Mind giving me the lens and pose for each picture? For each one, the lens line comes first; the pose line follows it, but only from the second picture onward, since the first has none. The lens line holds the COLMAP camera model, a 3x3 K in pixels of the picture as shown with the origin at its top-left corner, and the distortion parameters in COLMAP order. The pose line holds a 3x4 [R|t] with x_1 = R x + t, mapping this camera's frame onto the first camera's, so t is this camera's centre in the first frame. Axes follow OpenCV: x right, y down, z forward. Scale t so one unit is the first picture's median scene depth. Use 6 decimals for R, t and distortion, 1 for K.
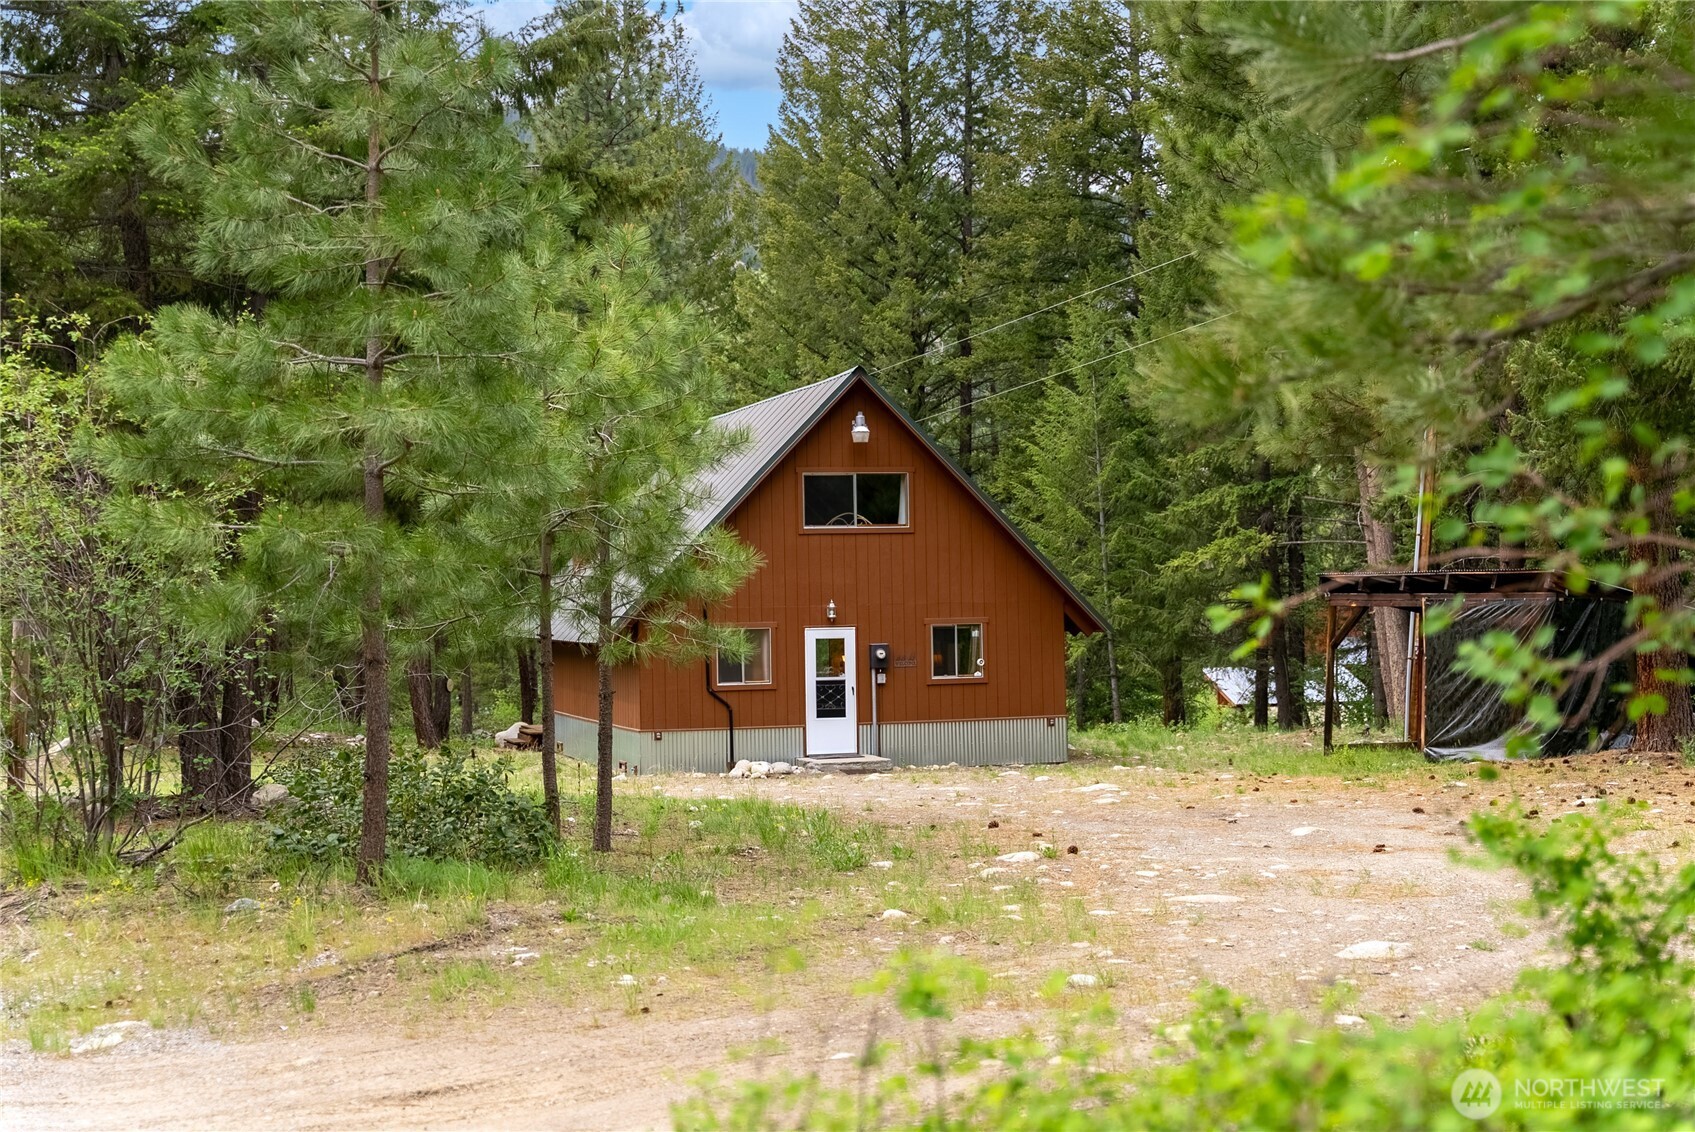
lens RADIAL K [[2196.3, 0, 847.5], [0, 2196.3, 566.0], [0, 0, 1]] dist [-0.009225, -0.005753]
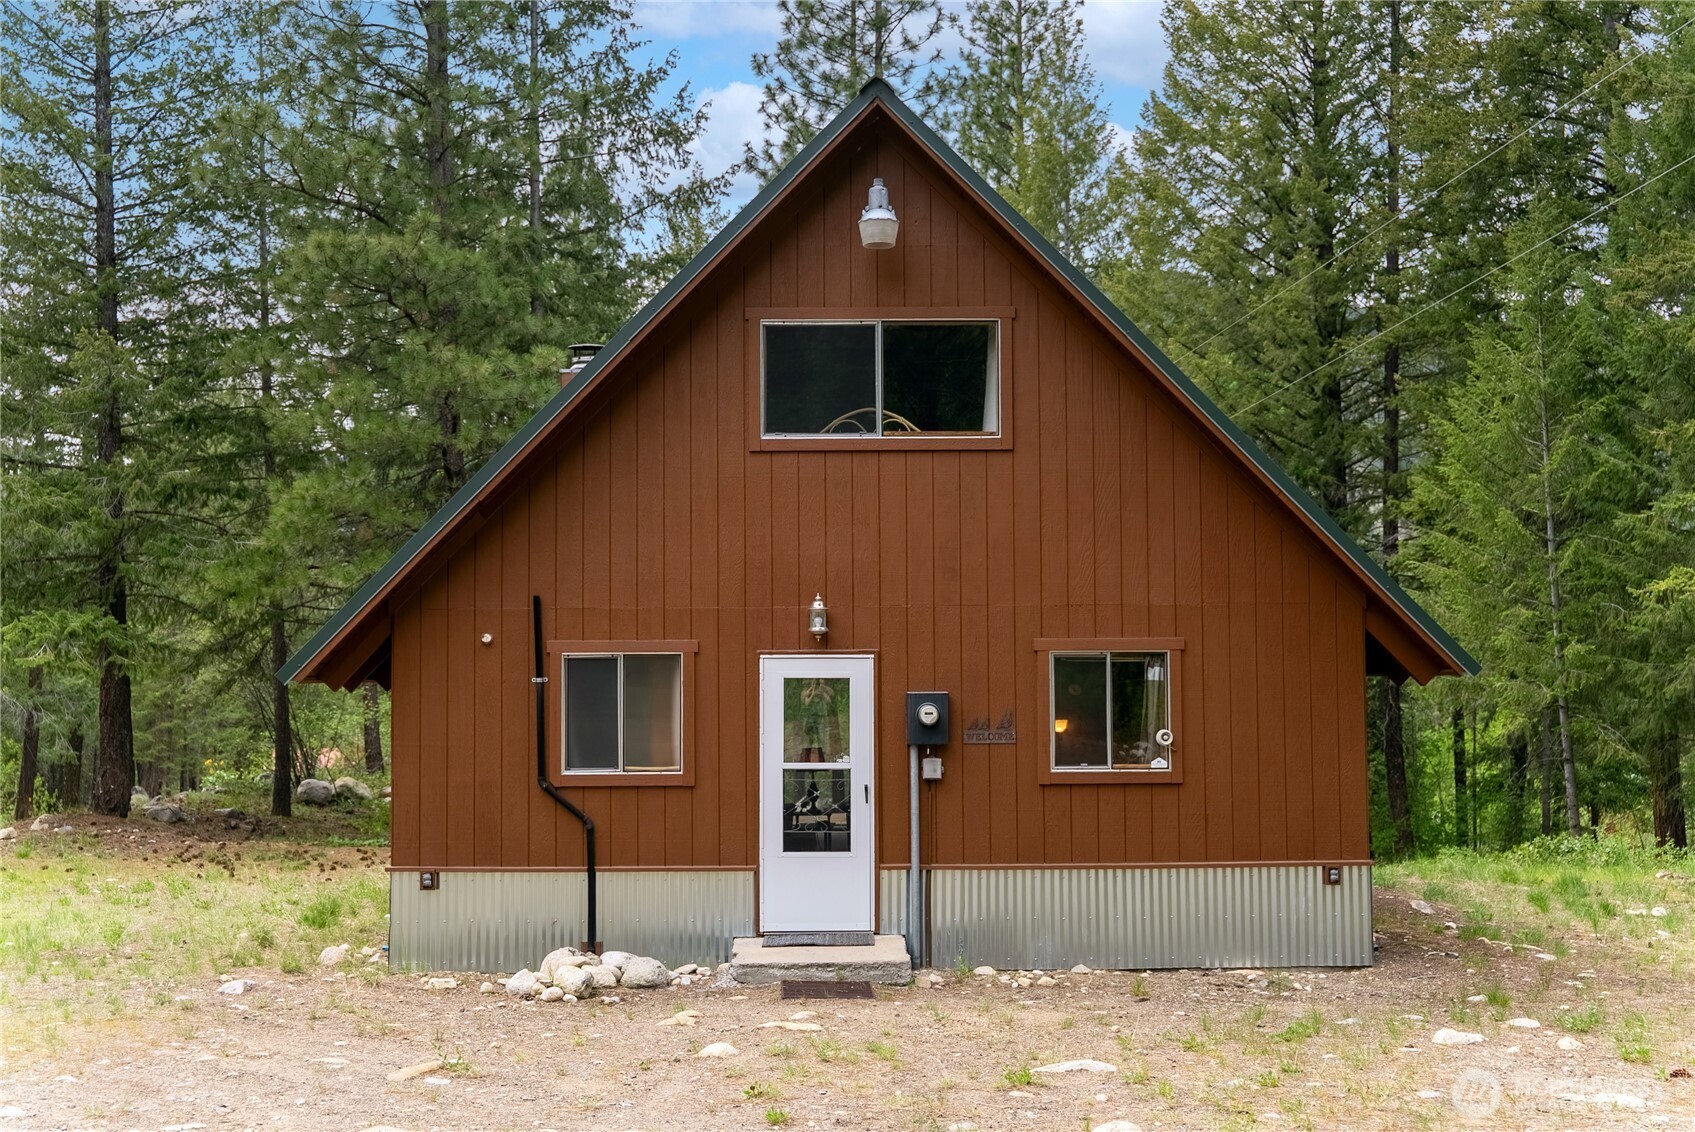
lens RADIAL K [[1862.0, 0, 849.6], [0, 1862.0, 598.1], [0, 0, 1]] dist [-0.007217, -0.011417]
pose [[0.961848, 0.002588, -0.273573, 0.104506], [-0.009466, 0.999671, -0.023824, 0.025362], [0.273421, 0.025505, 0.961556, 0.625224]]
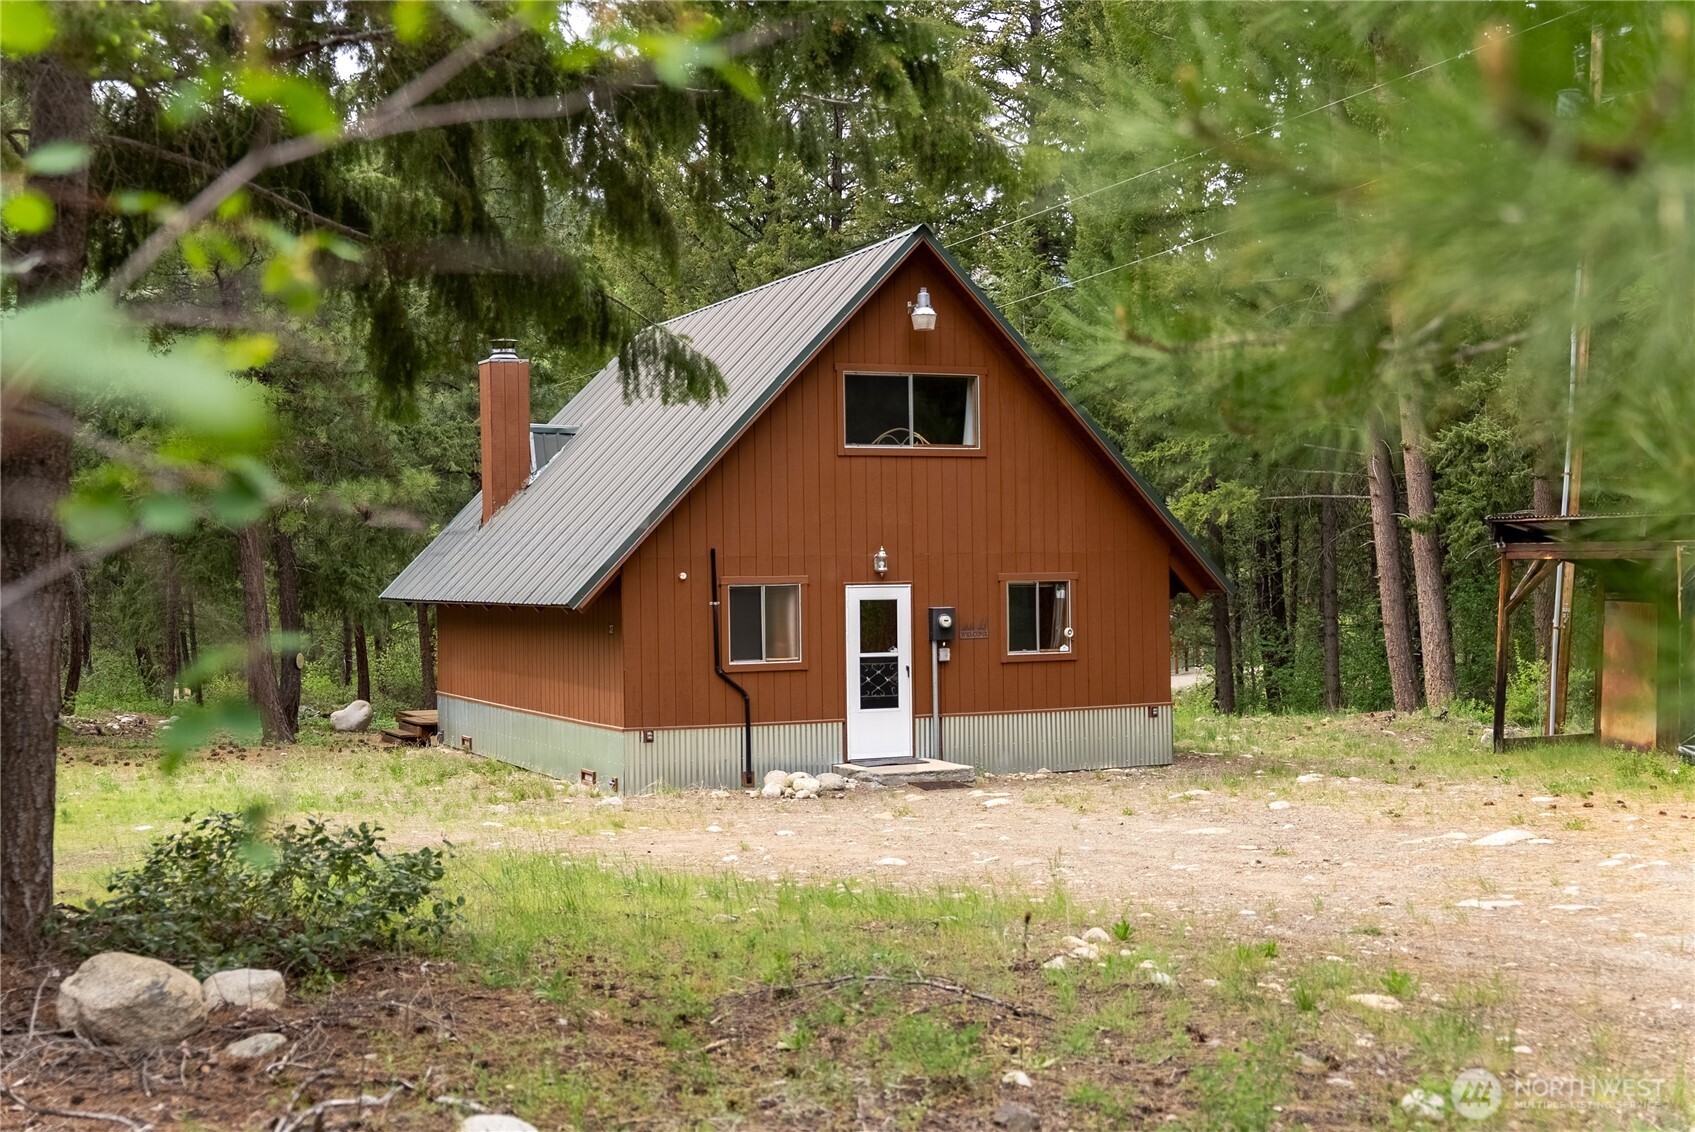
lens RADIAL K [[1935.8, 0, 847.5], [0, 1935.8, 566.0], [0, 0, 1]] dist [0.001528, 0.000928]
pose [[0.991662, 0.005252, 0.128759, -0.100338], [-0.006379, 0.999945, 0.008347, 0.016484], [-0.128708, -0.009099, 0.991641, 0.363689]]
